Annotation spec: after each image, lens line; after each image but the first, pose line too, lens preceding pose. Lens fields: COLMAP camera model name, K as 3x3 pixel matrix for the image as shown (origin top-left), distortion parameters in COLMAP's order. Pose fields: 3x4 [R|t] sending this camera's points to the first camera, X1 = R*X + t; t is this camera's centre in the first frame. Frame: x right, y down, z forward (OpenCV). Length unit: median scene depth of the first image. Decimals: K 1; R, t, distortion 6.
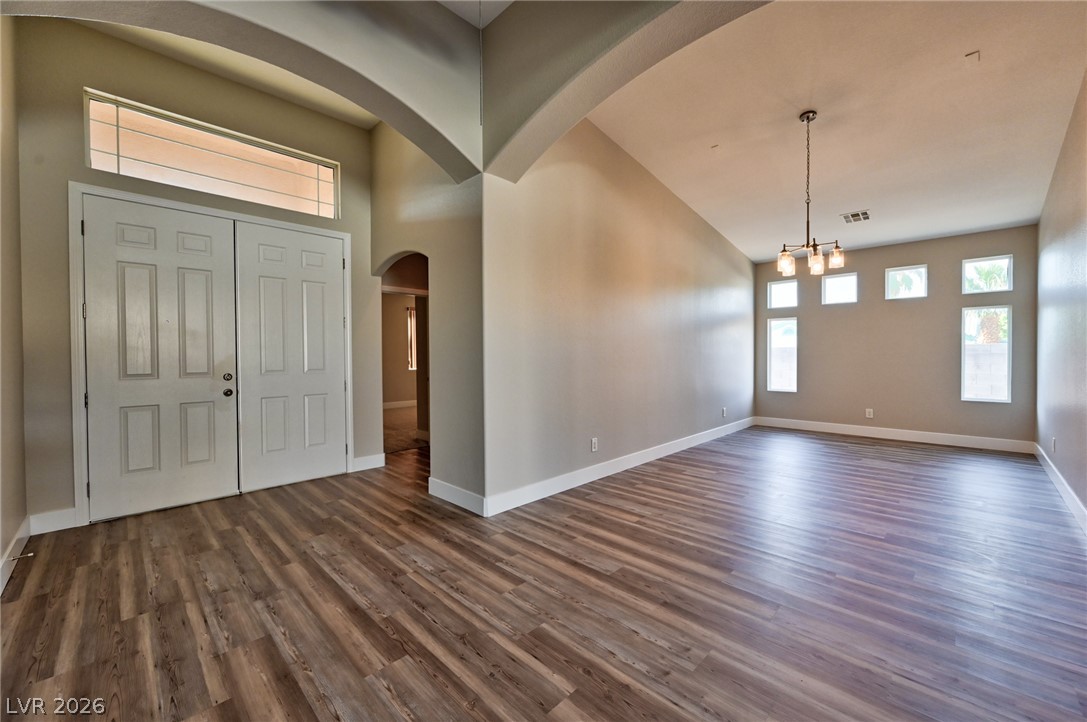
lens RADIAL K [[427.3, 0, 547.6], [0, 427.3, 359.7], [0, 0, 1]] dist [-0.000463, 0.000148]
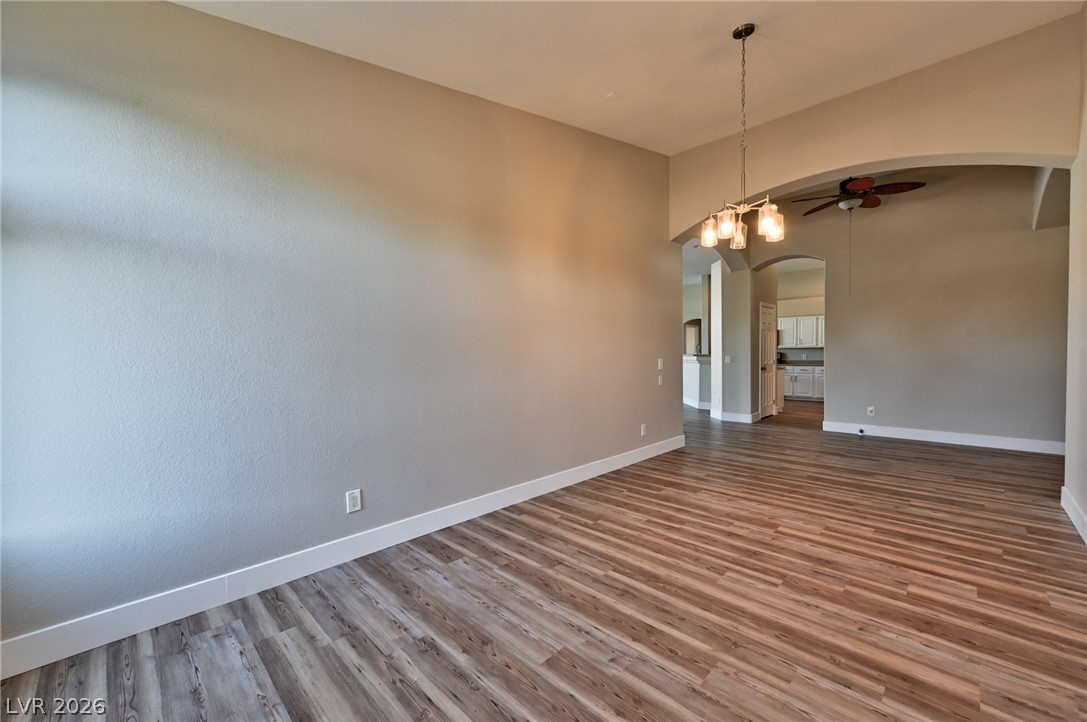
lens RADIAL K [[427.3, 0, 547.6], [0, 427.3, 359.7], [0, 0, 1]] dist [-0.000463, 0.000148]
pose [[-0.999870, 0.015885, -0.002888, 1.001329], [0.015786, 0.999380, 0.031463, -0.031523], [0.003386, 0.031413, -0.999501, 1.832914]]
